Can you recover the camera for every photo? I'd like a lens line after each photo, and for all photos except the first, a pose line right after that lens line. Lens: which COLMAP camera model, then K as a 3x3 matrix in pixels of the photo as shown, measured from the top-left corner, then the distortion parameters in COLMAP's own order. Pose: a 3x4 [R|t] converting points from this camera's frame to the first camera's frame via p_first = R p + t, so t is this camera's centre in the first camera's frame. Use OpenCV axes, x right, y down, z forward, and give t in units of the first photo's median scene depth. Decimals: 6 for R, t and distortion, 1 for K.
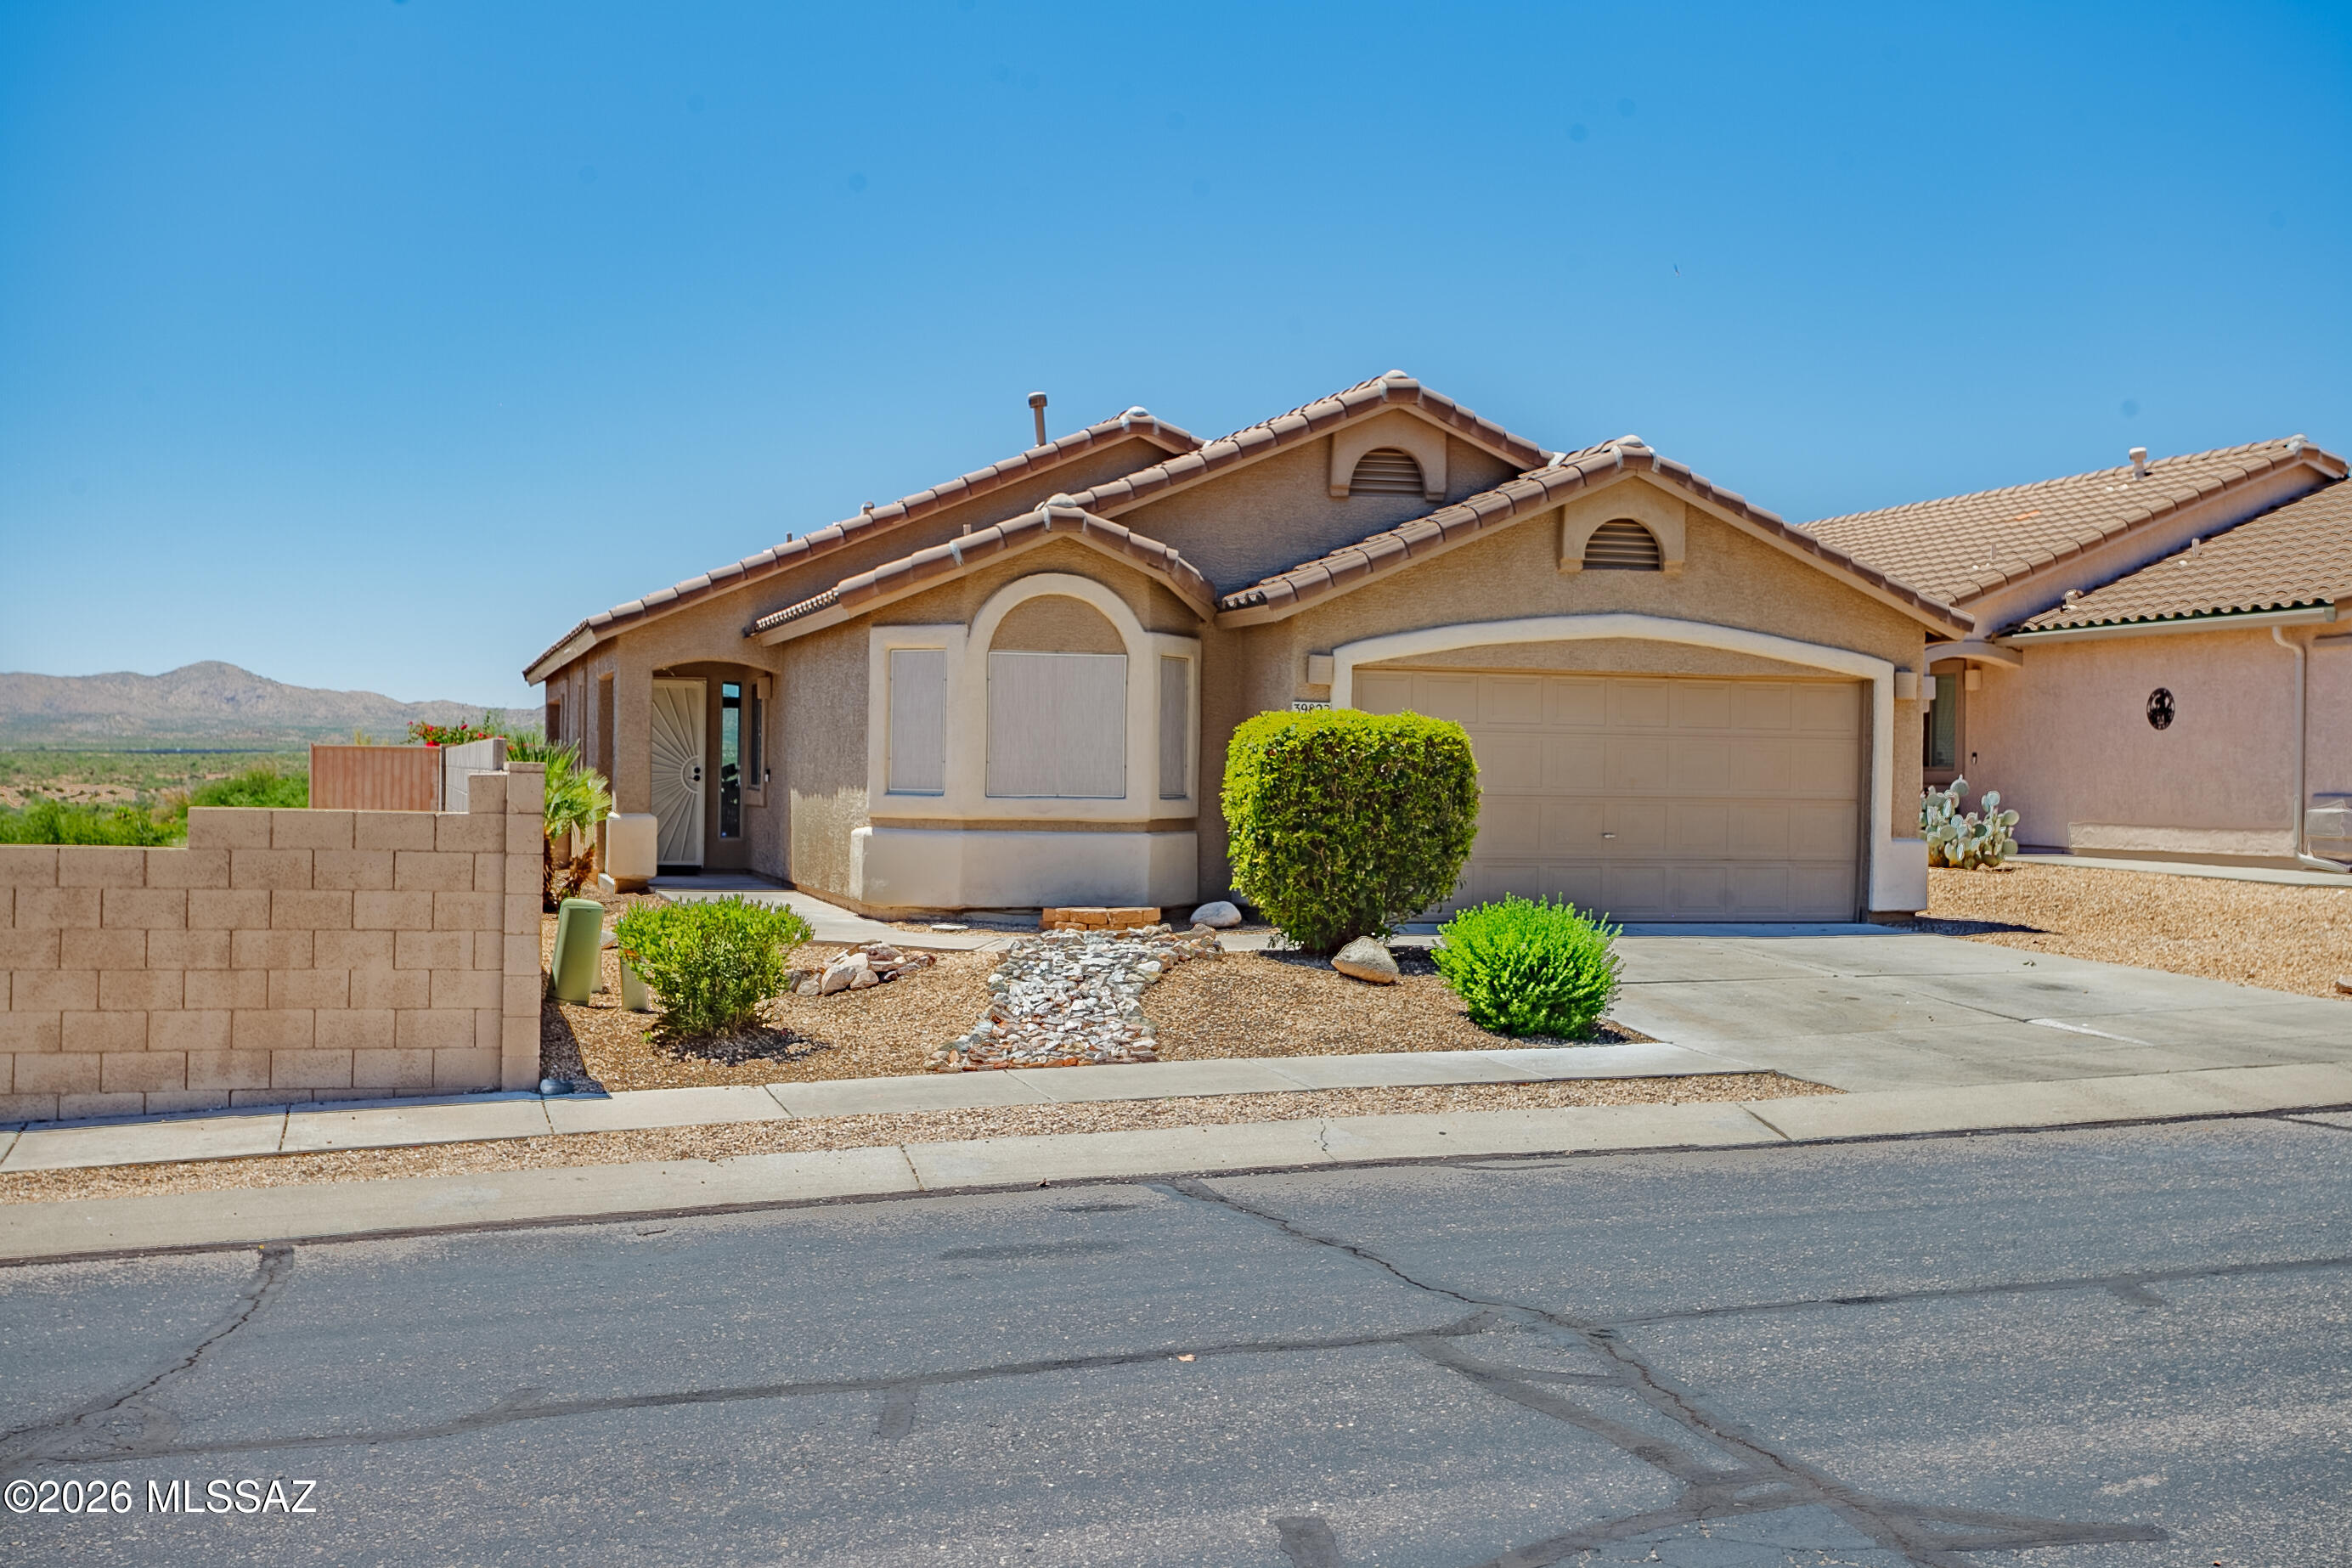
lens RADIAL K [[2563.4, 0, 1155.1], [0, 2563.4, 768.7], [0, 0, 1]] dist [0.030995, 0.000000]
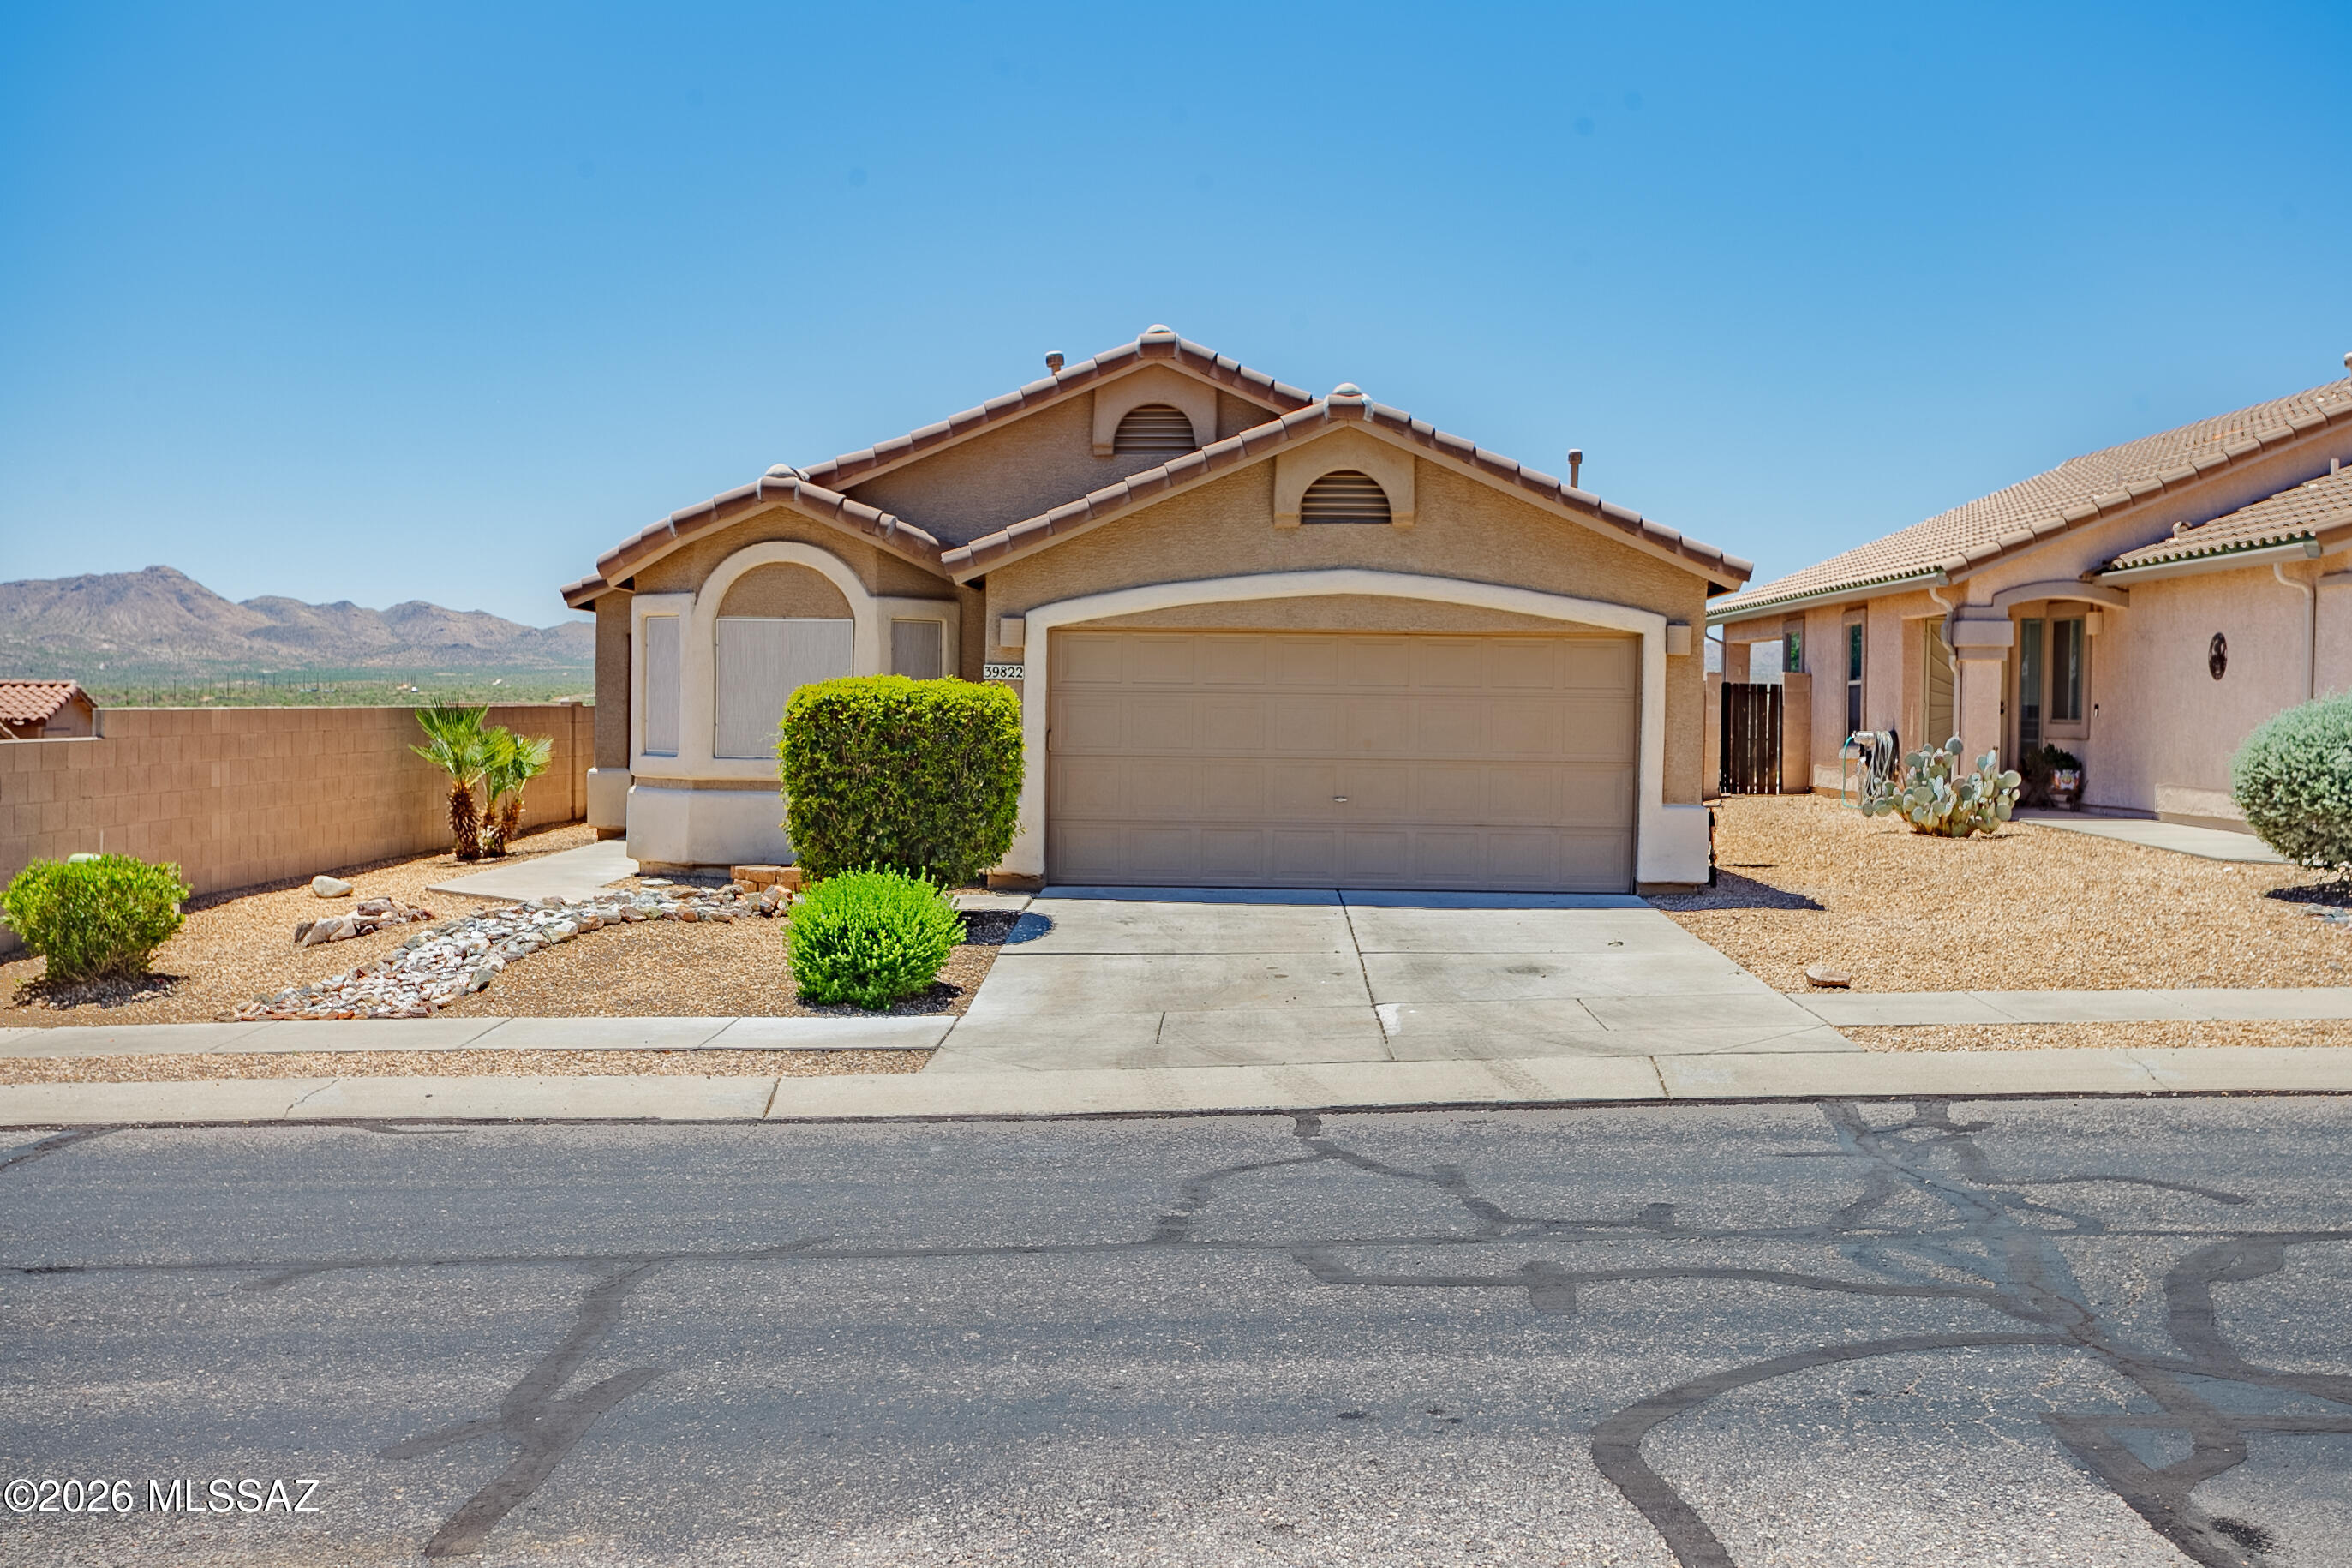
lens RADIAL K [[2563.4, 0, 1154.1], [0, 2563.4, 793.9], [0, 0, 1]] dist [0.030995, 0.000000]
pose [[0.950277, 0.008346, -0.311293, 0.412700], [0.002311, 0.999424, 0.033848, -0.008893], [0.311396, -0.032885, 0.949711, 0.060374]]
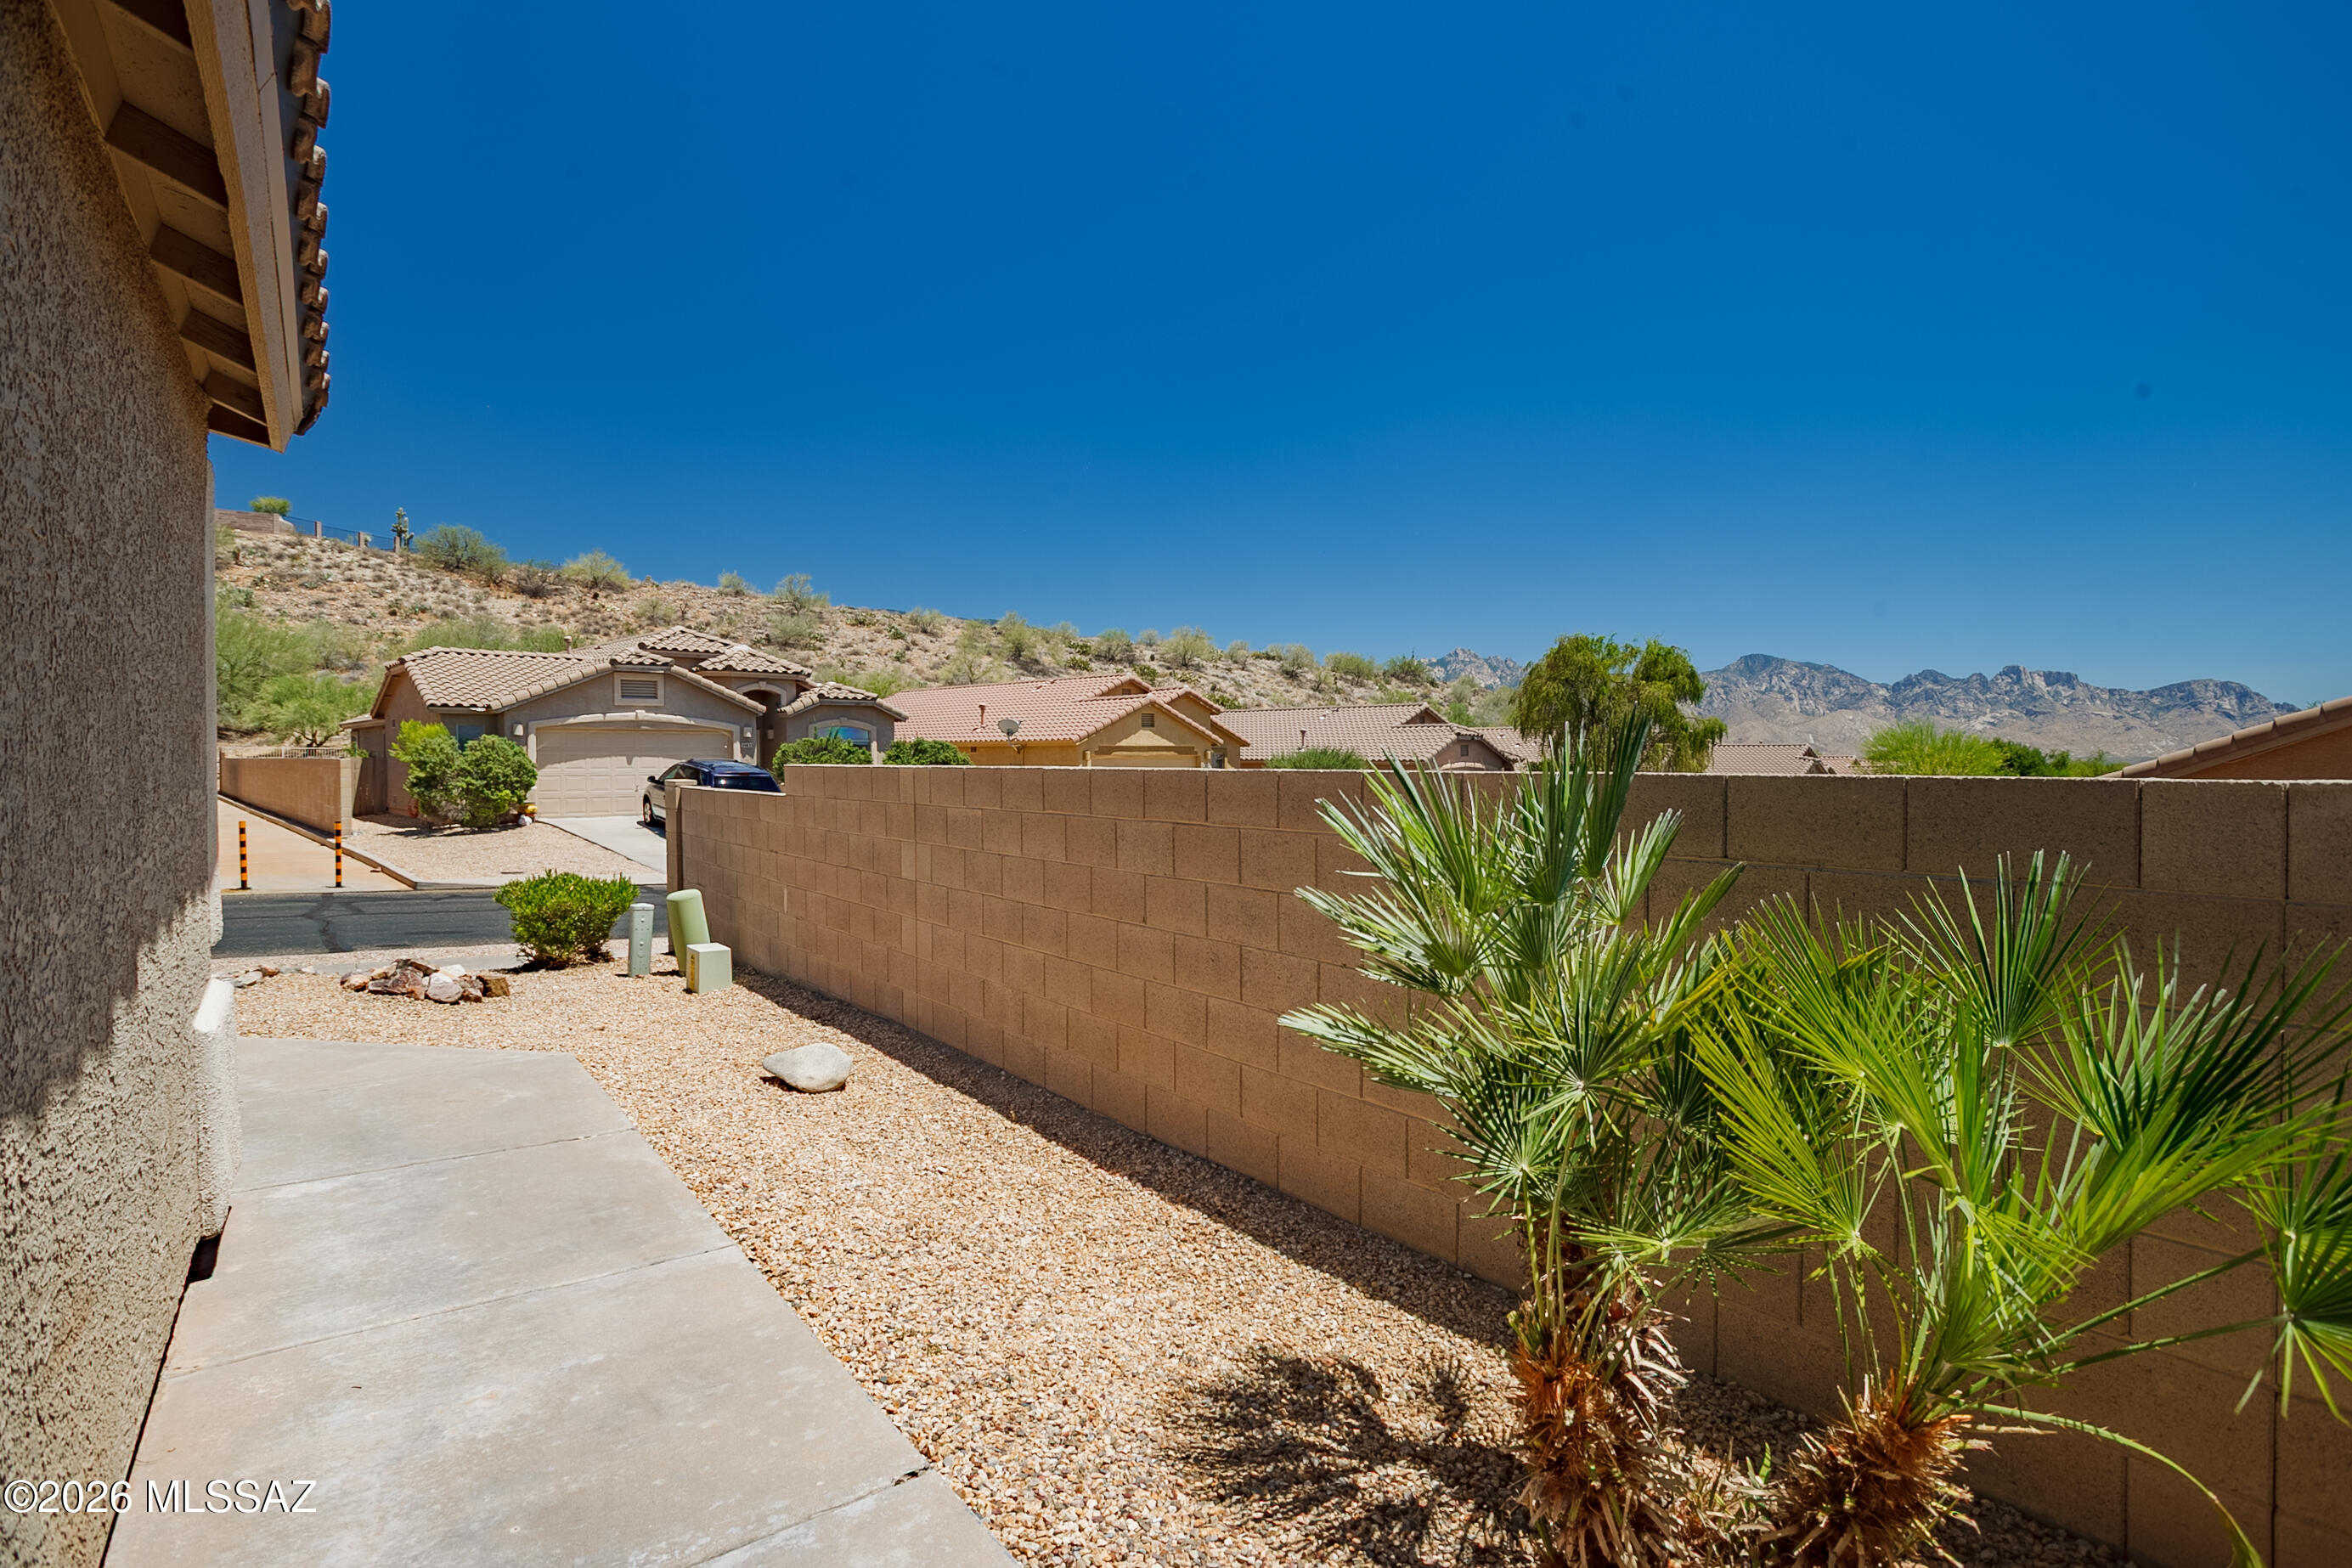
lens RADIAL K [[1168.5, 0, 1171.5], [0, 1168.5, 771.7], [0, 0, 1]] dist [-0.052984, 0.025425]
pose [[-0.941259, -0.006319, -0.337627, -0.186056], [-0.008859, 0.999943, 0.005984, -0.010191], [0.337570, 0.008624, -0.941261, 1.183967]]
